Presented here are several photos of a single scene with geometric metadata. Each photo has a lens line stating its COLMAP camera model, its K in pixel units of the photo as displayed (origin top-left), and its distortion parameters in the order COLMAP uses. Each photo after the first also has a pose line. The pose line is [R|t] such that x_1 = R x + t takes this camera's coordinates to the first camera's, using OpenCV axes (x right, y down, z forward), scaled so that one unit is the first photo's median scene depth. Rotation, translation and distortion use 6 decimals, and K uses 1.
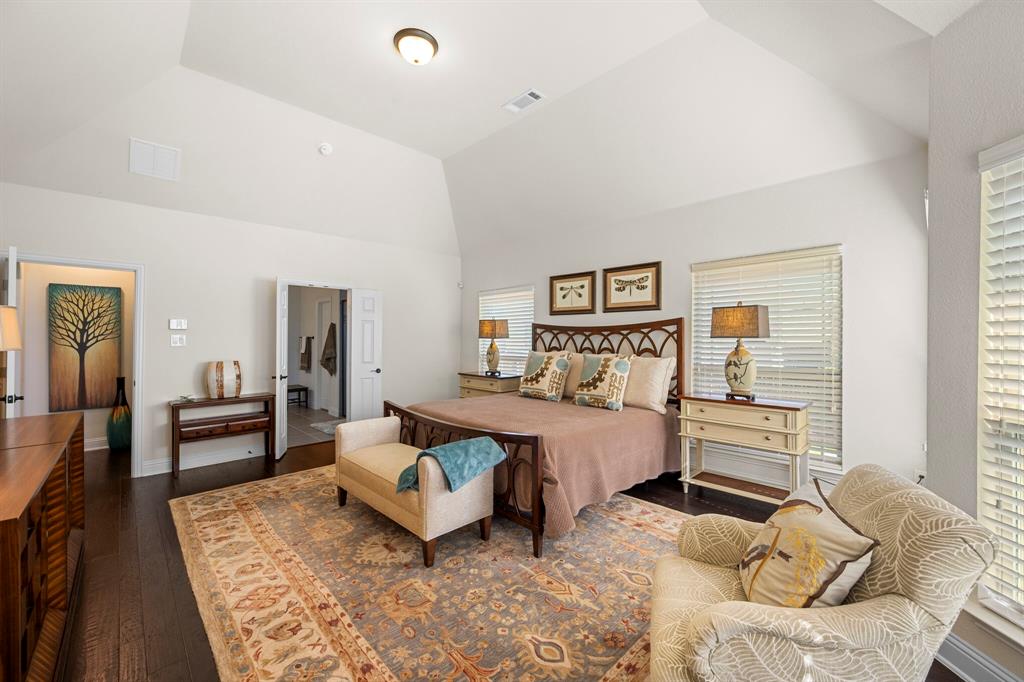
lens RADIAL K [[407.0, 0, 510.8], [0, 407.0, 341.0], [0, 0, 1]] dist [0.002537, 0.000558]
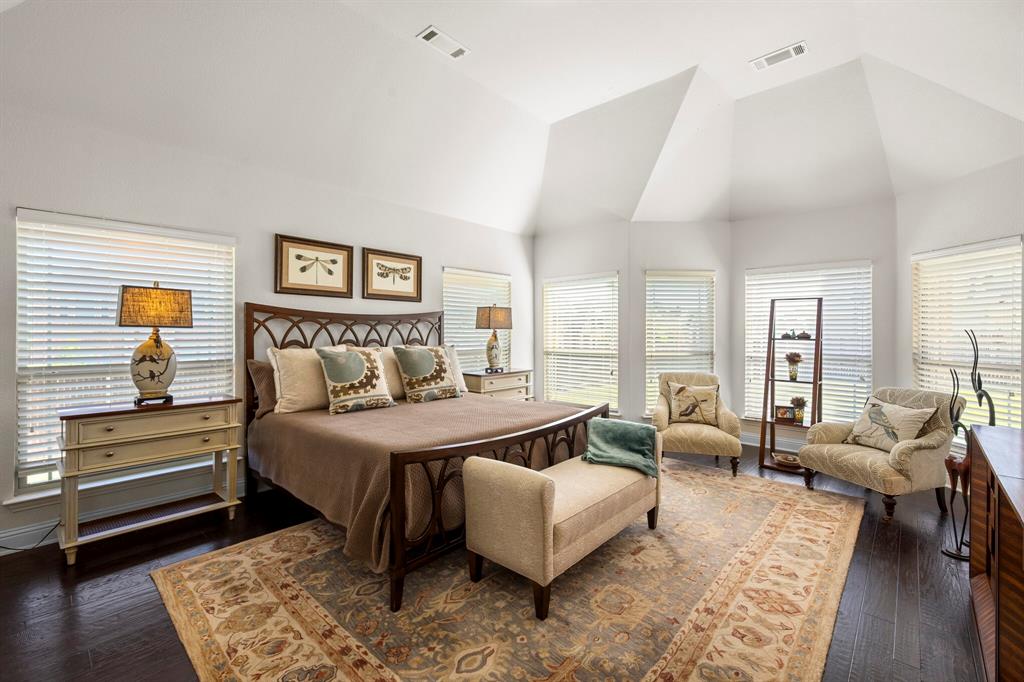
lens RADIAL K [[438.4, 0, 513.0], [0, 438.4, 332.3], [0, 0, 1]] dist [0.003360, 0.000314]
pose [[-0.068526, -0.006402, 0.997629, -0.727727], [0.002424, 0.999975, 0.006583, -0.003979], [-0.997646, 0.002869, -0.068509, 0.765726]]
